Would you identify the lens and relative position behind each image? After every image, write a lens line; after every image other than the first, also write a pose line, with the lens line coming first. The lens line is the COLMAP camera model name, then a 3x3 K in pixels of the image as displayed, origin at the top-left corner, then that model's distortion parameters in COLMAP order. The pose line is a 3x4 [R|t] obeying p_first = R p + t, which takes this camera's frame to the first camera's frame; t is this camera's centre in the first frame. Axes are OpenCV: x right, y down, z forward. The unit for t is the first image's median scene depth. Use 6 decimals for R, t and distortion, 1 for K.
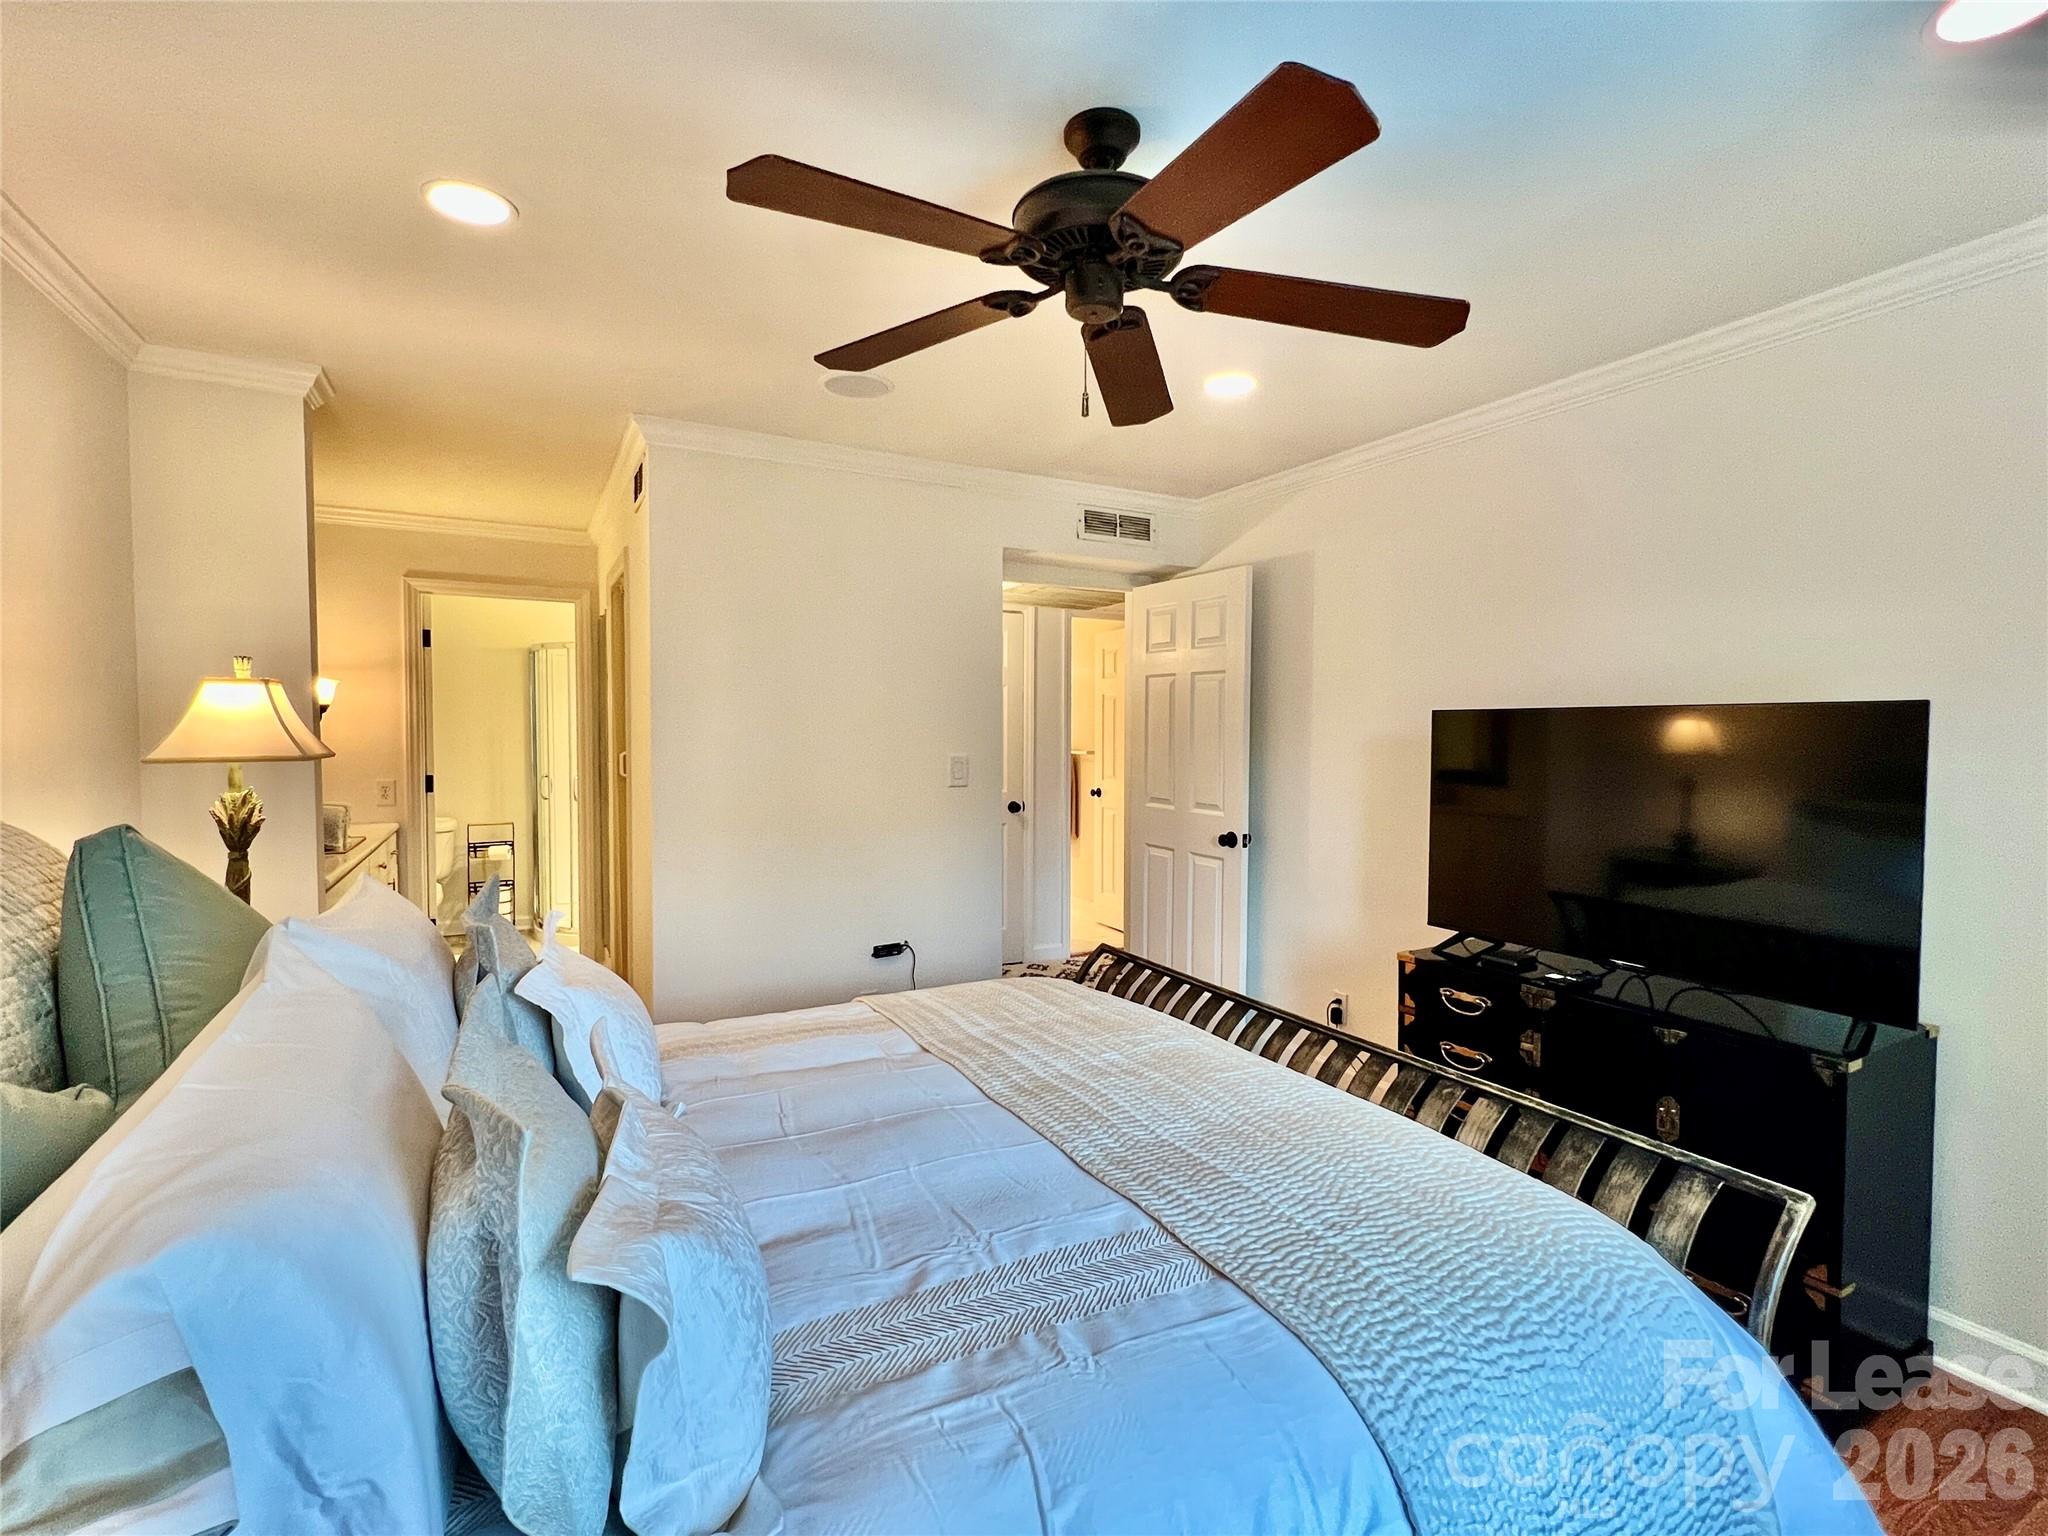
lens RADIAL K [[939.4, 0, 1020.1], [0, 939.4, 755.4], [0, 0, 1]] dist [0.002412, 0.000071]
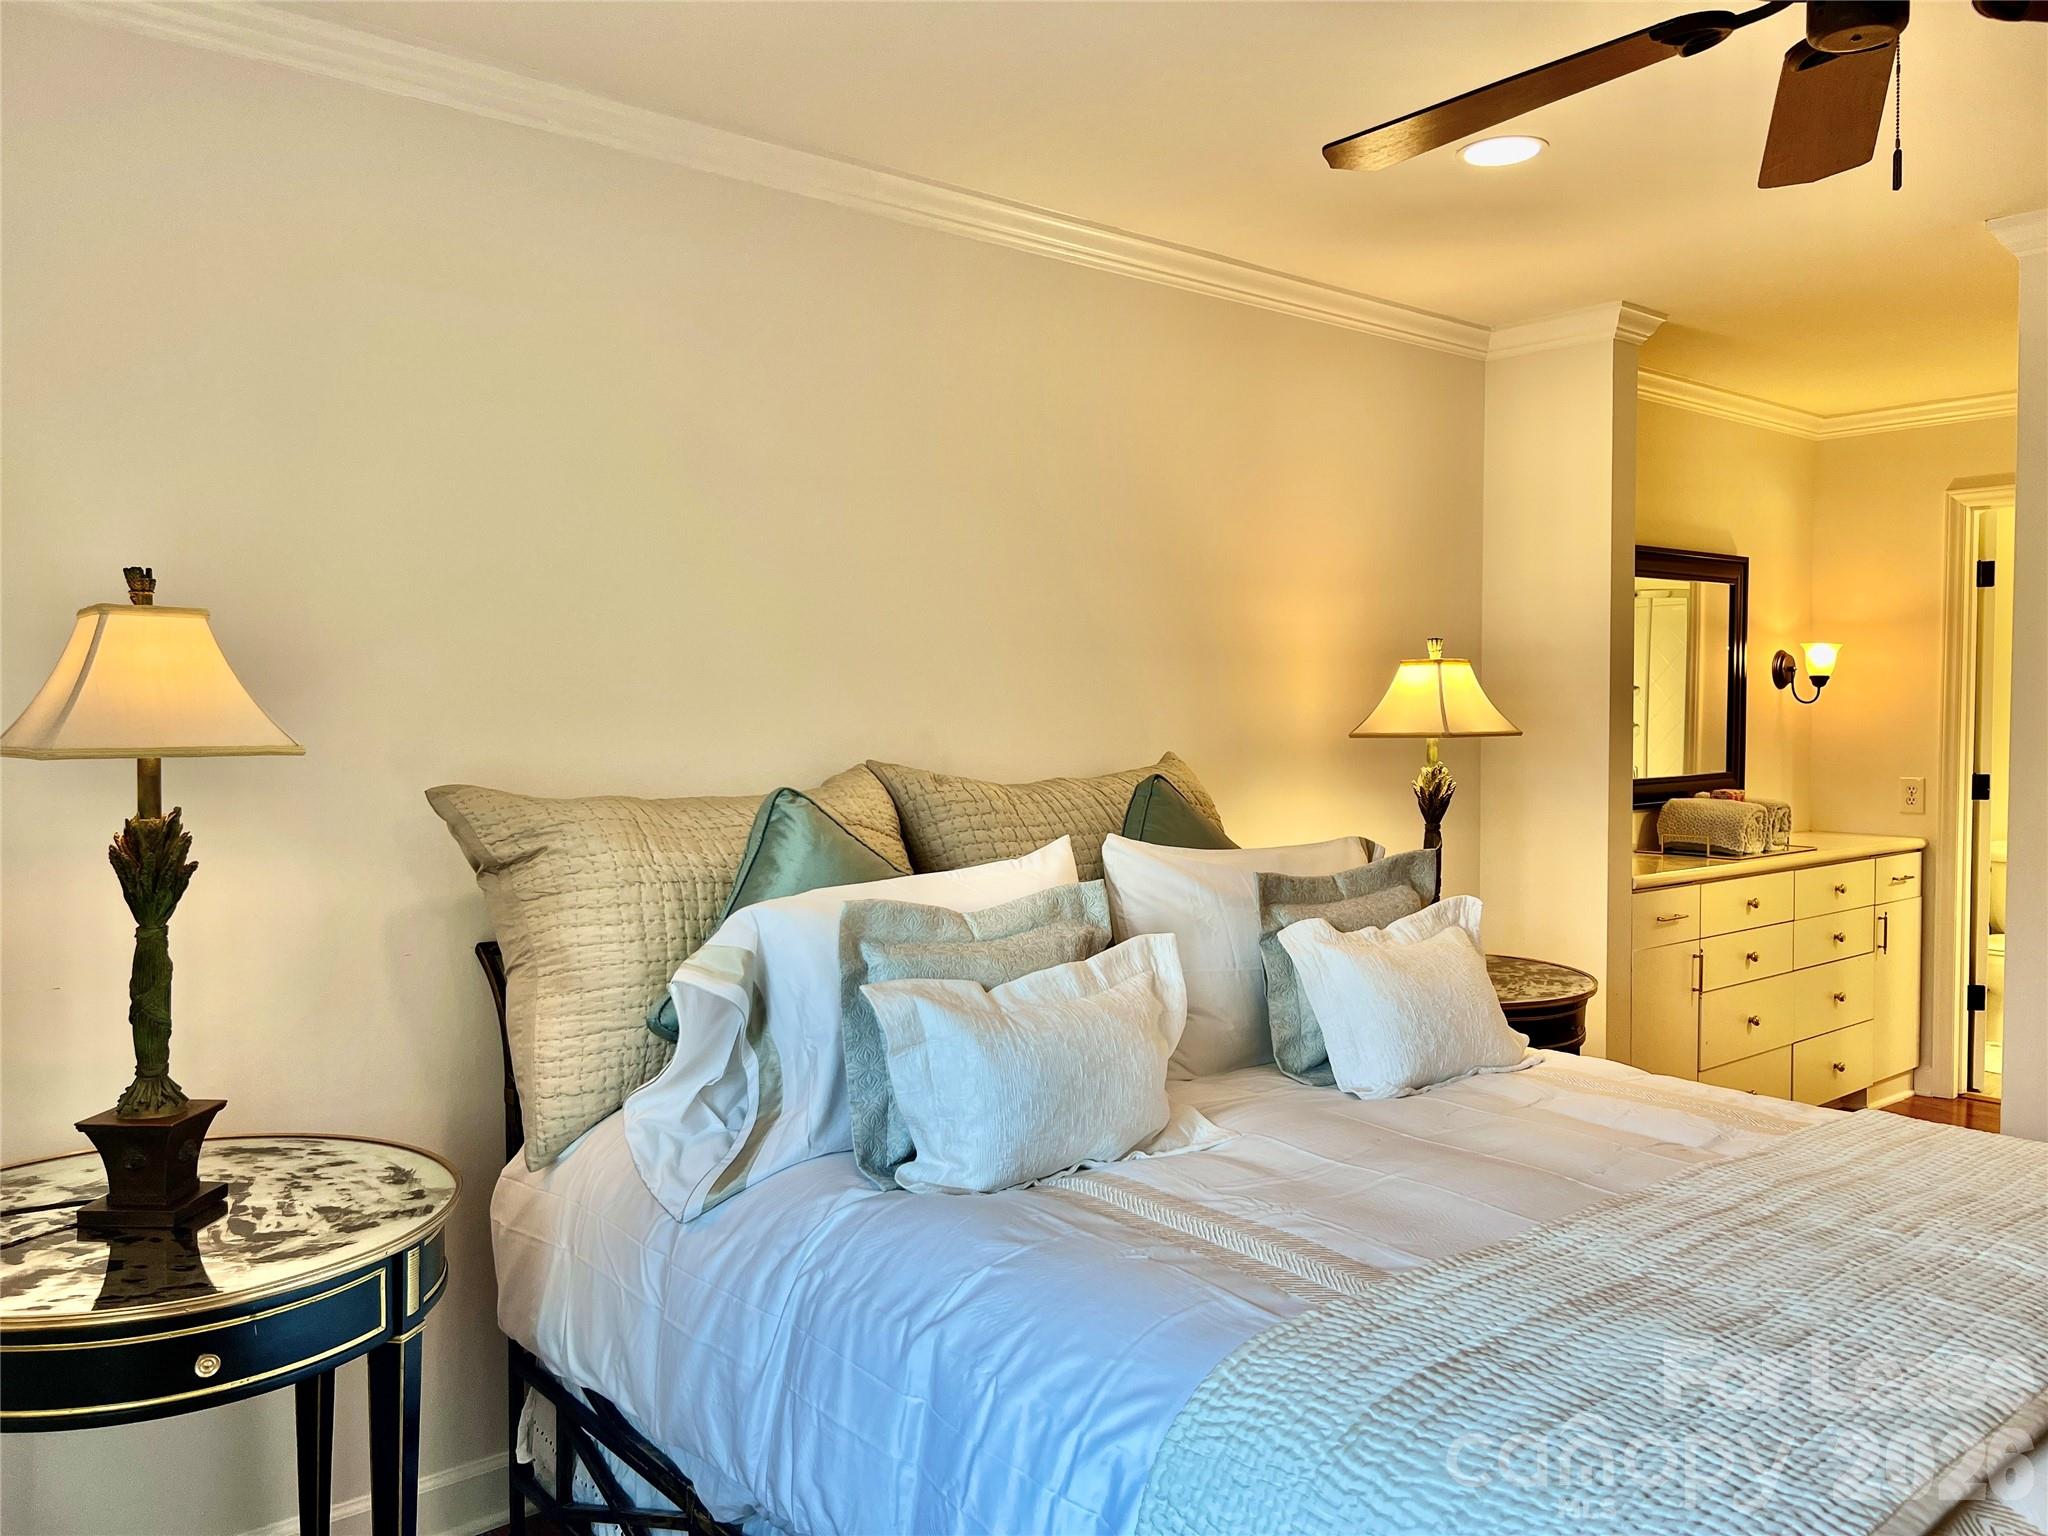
lens RADIAL K [[1553.4, 0, 1022.9], [0, 1553.4, 762.1], [0, 0, 1]] dist [0.056715, -0.061199]
pose [[0.195927, 0.024800, -0.980305, 0.634628], [-0.021485, 0.999549, 0.020993, 0.005592], [0.980383, 0.016948, 0.196371, 0.164774]]
